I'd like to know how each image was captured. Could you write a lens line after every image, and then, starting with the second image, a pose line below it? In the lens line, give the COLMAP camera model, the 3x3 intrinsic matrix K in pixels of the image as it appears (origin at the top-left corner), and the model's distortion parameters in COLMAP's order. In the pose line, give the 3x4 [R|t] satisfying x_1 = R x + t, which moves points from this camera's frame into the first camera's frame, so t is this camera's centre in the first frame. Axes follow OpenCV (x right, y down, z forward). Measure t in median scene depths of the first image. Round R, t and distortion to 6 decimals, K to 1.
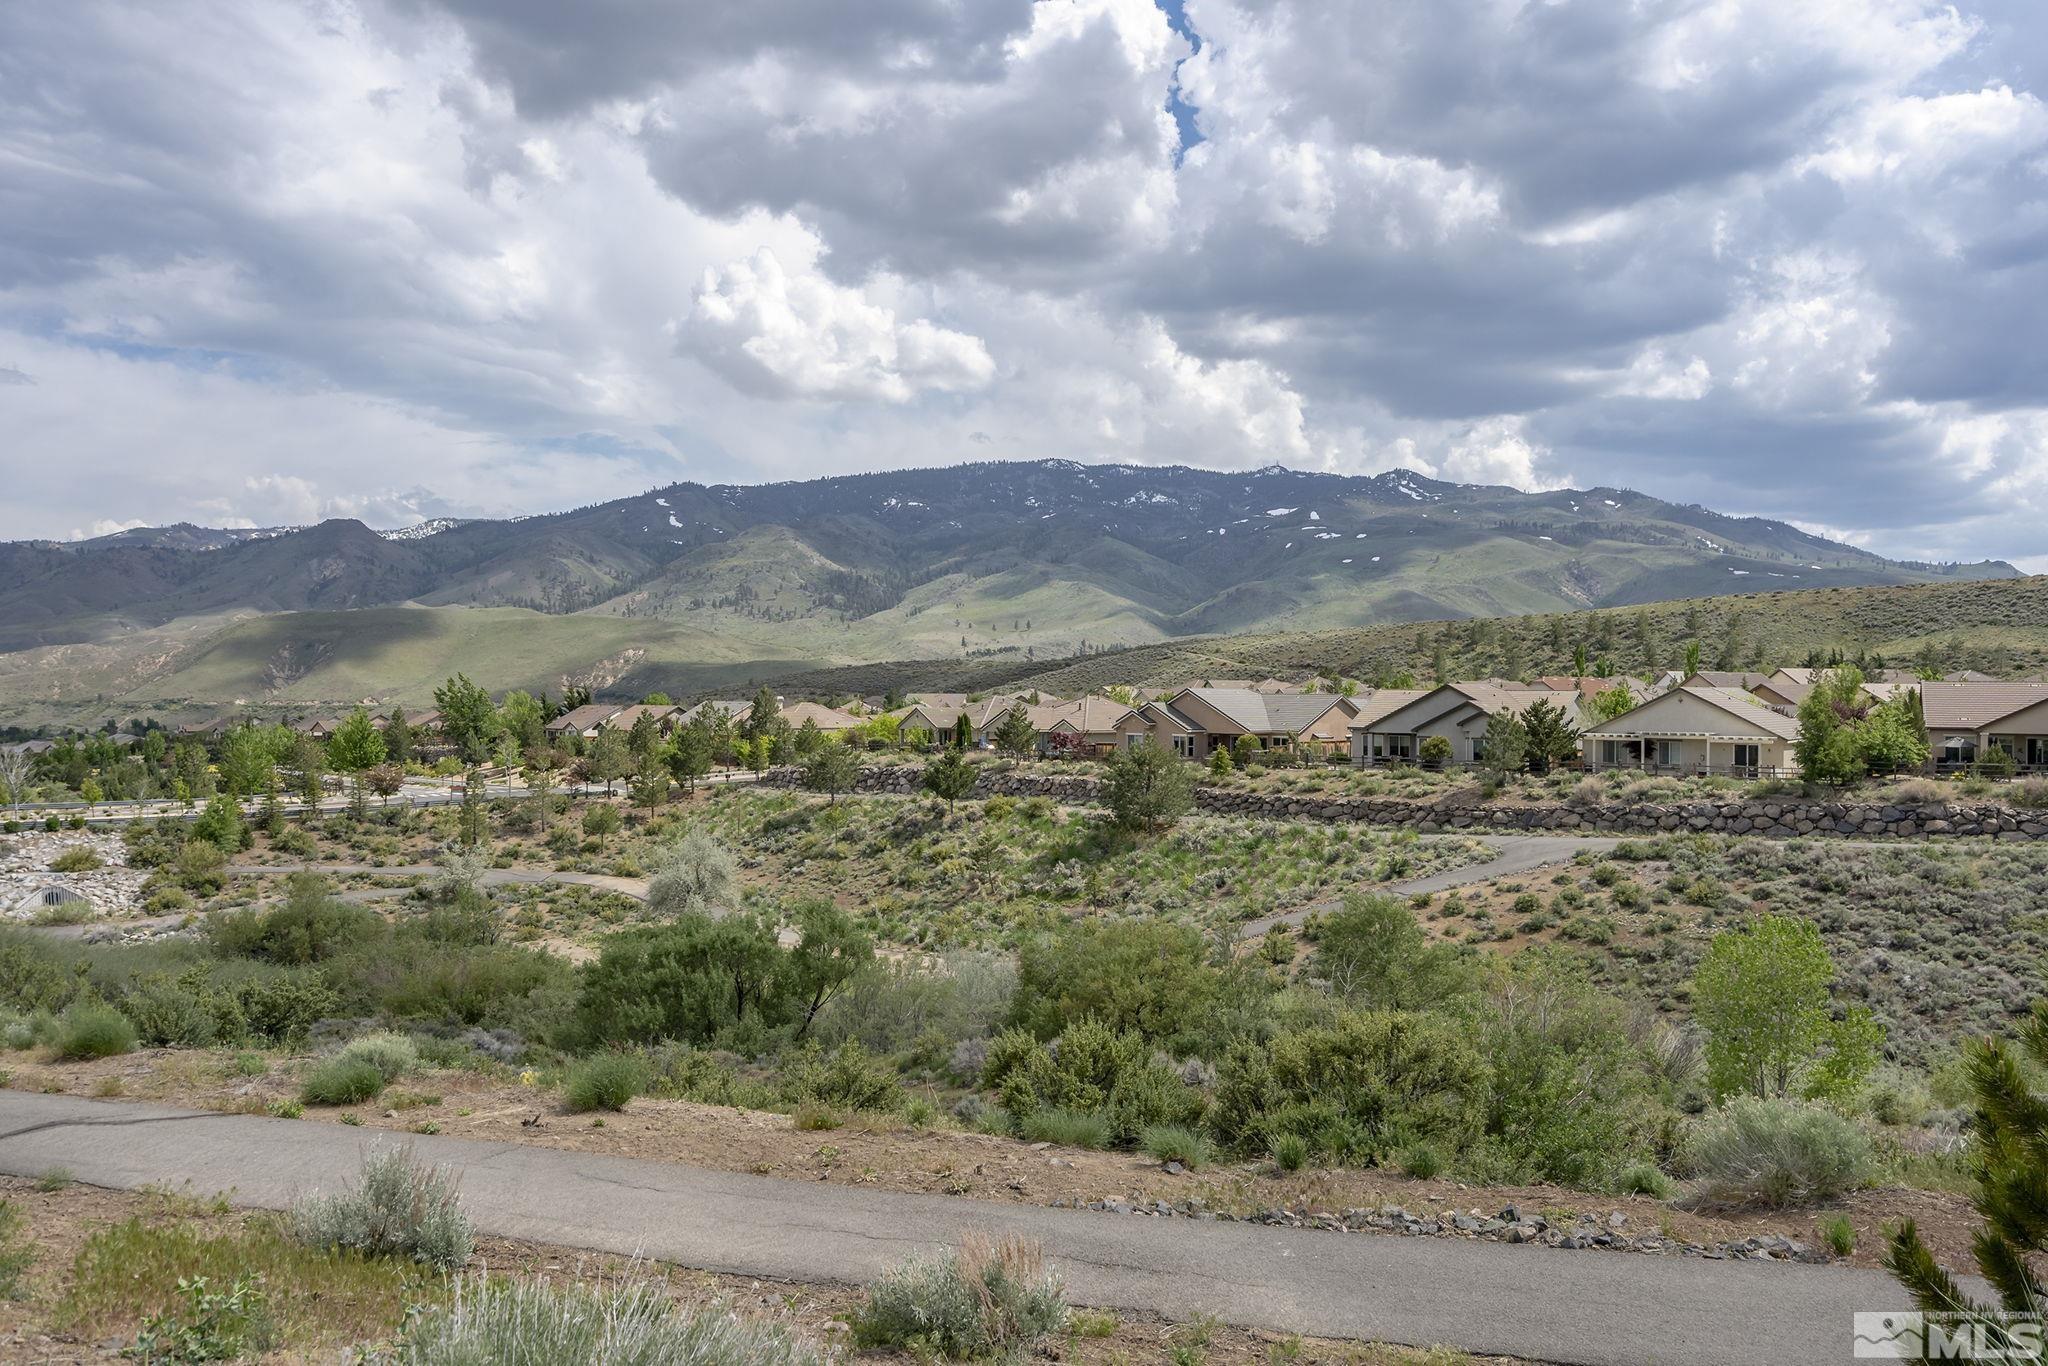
lens RADIAL K [[1645.0, 0, 1044.9], [0, 1645.0, 690.4], [0, 0, 1]] dist [0.005090, 0.021973]
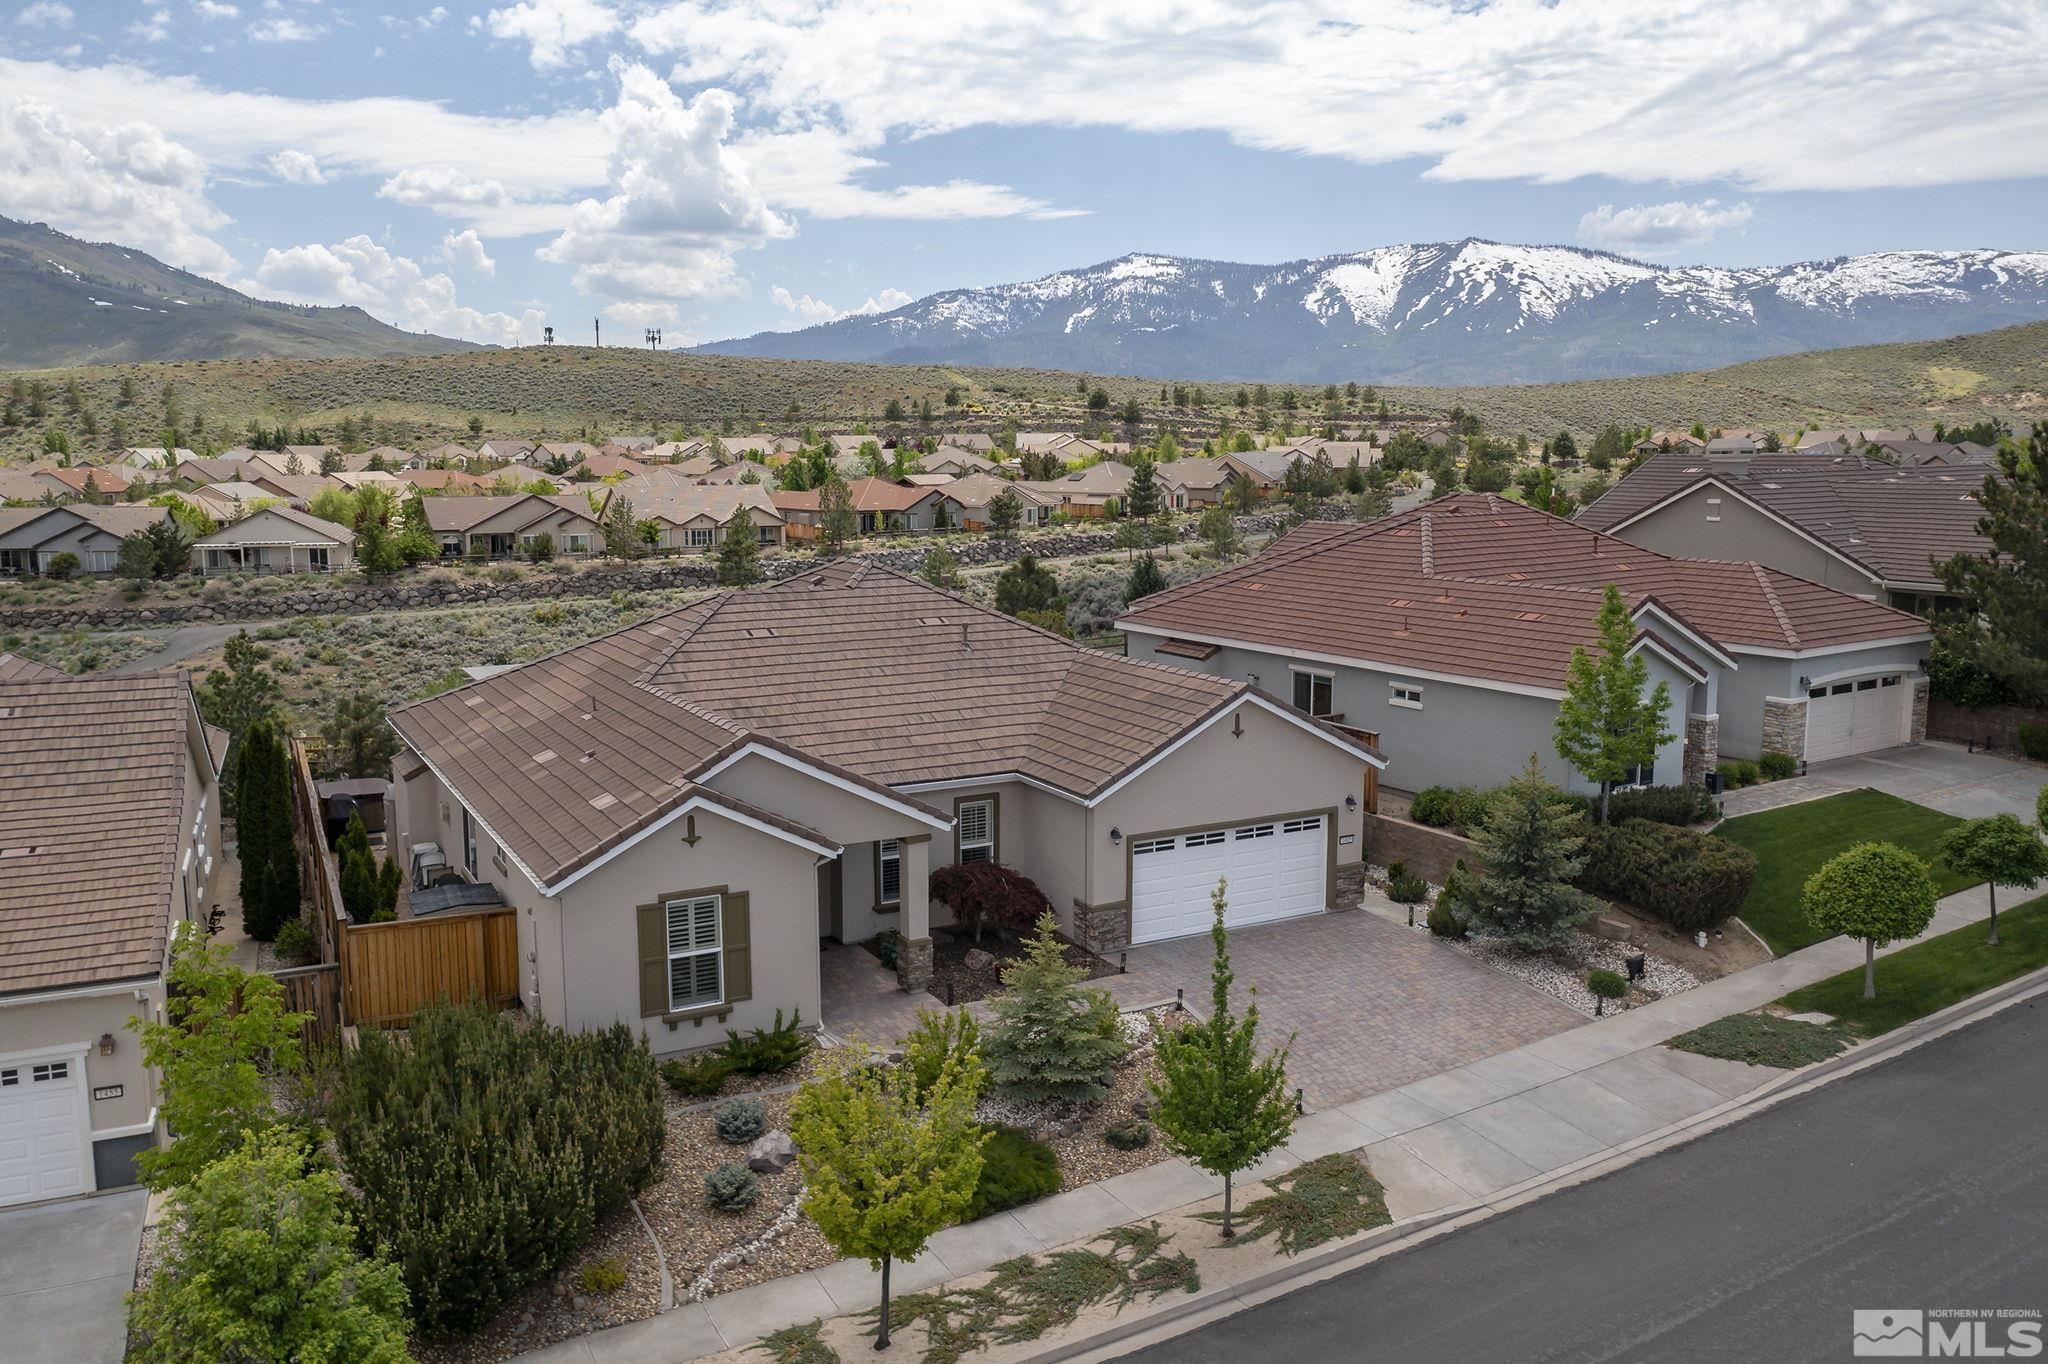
lens RADIAL K [[1645.0, 0, 1017.5], [0, 1645.0, 683.2], [0, 0, 1]] dist [0.005090, 0.021973]
pose [[0.618106, -0.127404, 0.775702, -0.327377], [0.003029, 0.987158, 0.159721, -0.079099], [-0.786089, -0.096375, 0.610554, -0.364986]]
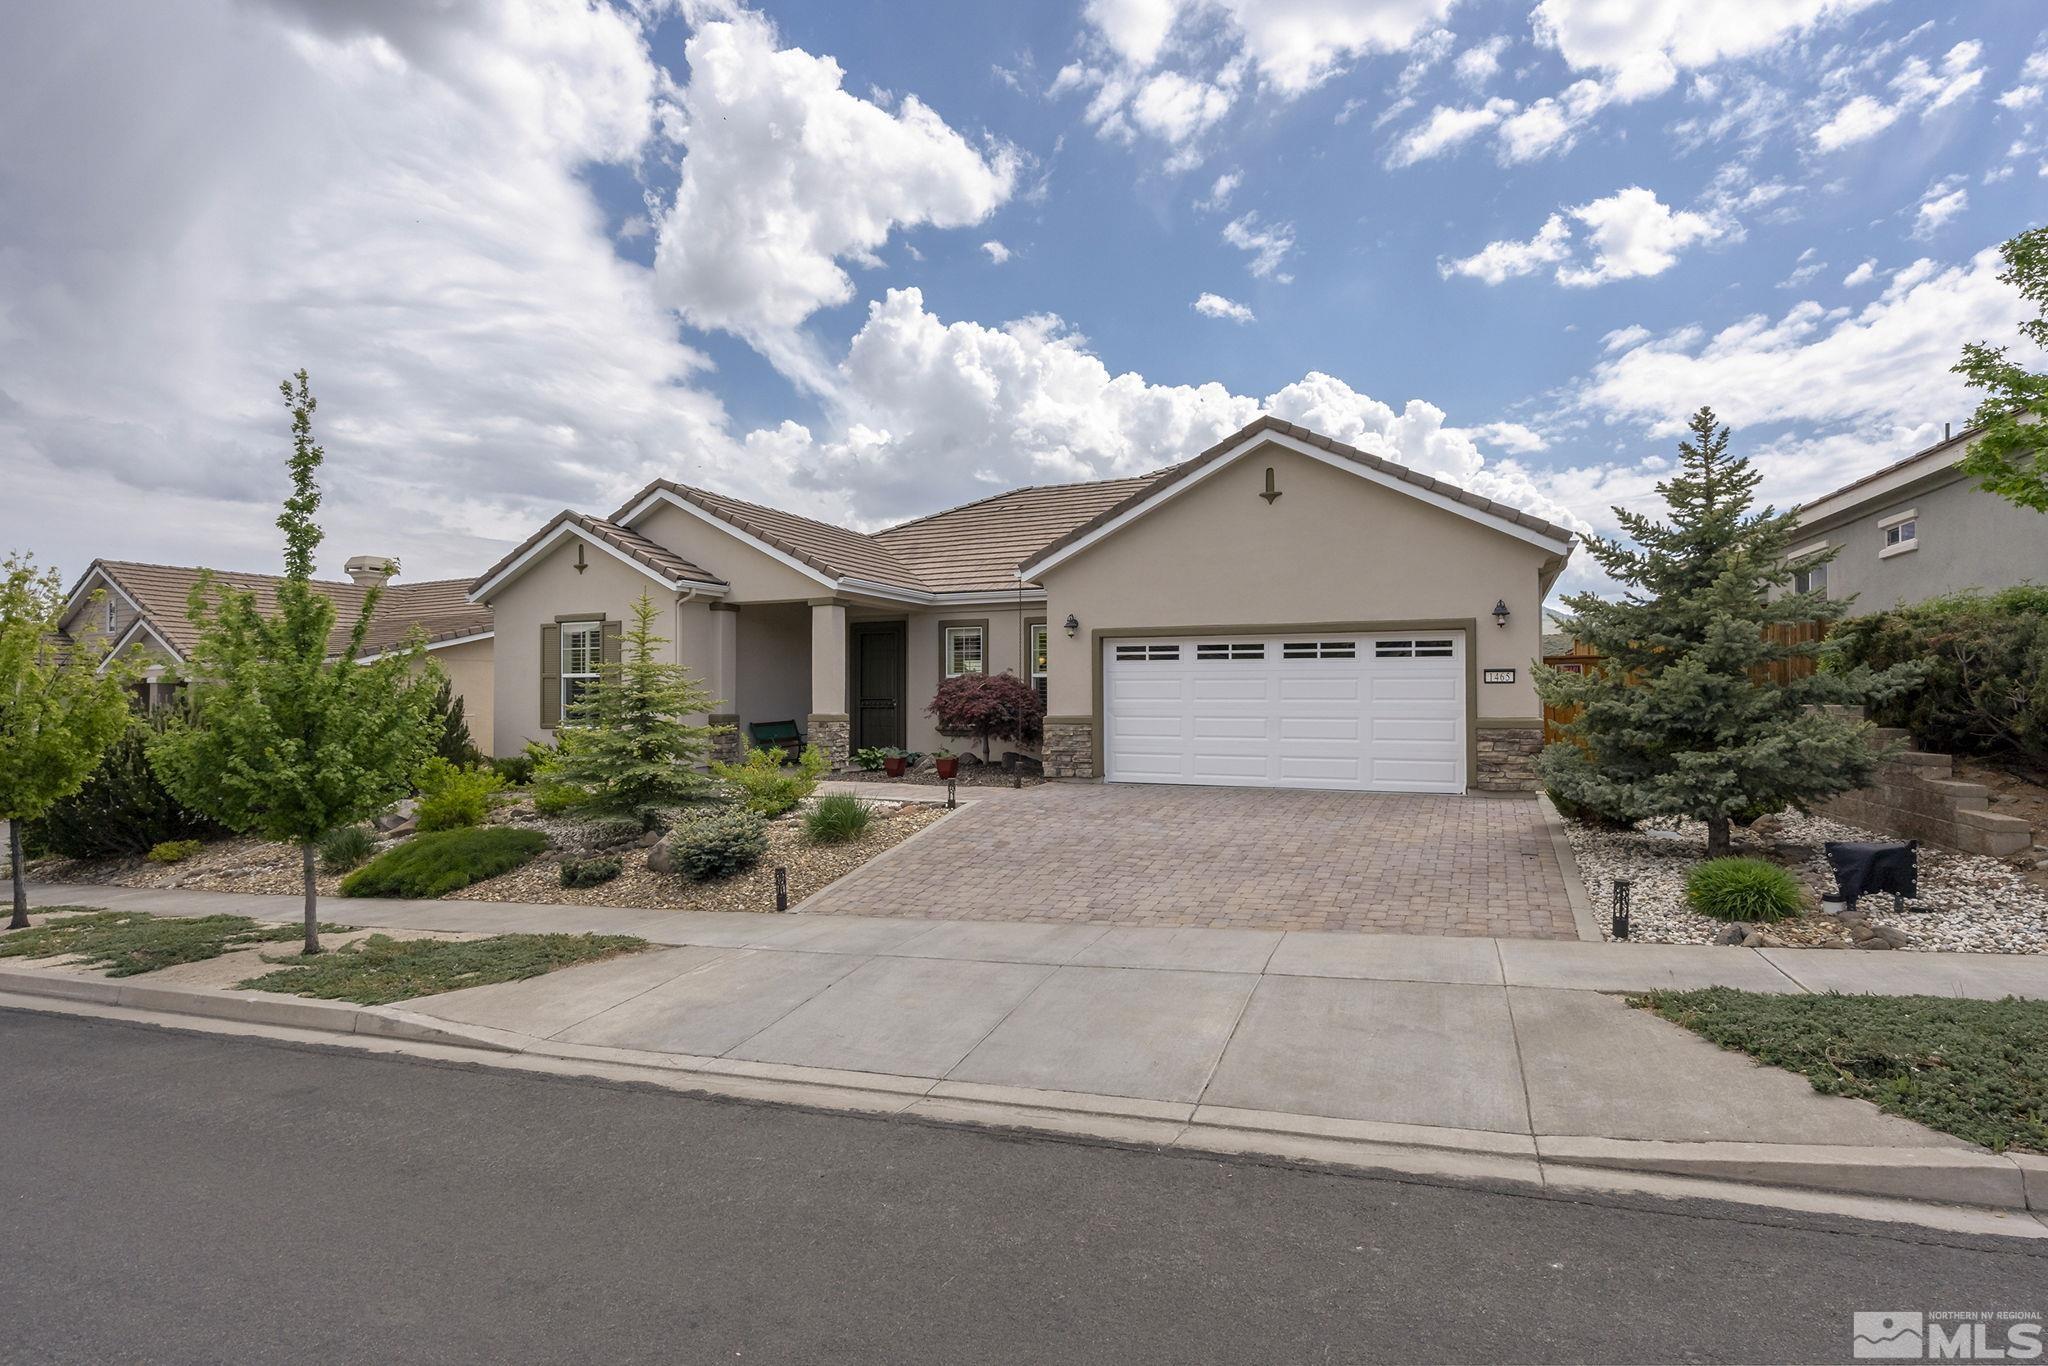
lens RADIAL K [[1037.8, 0, 1012.8], [0, 1037.8, 704.6], [0, 0, 1]] dist [0.003720, 0.001218]
pose [[0.999777, -0.009941, -0.018606, -0.100461], [0.010078, 0.999923, 0.007246, 0.003565], [0.018533, -0.007432, 0.999801, -0.346033]]
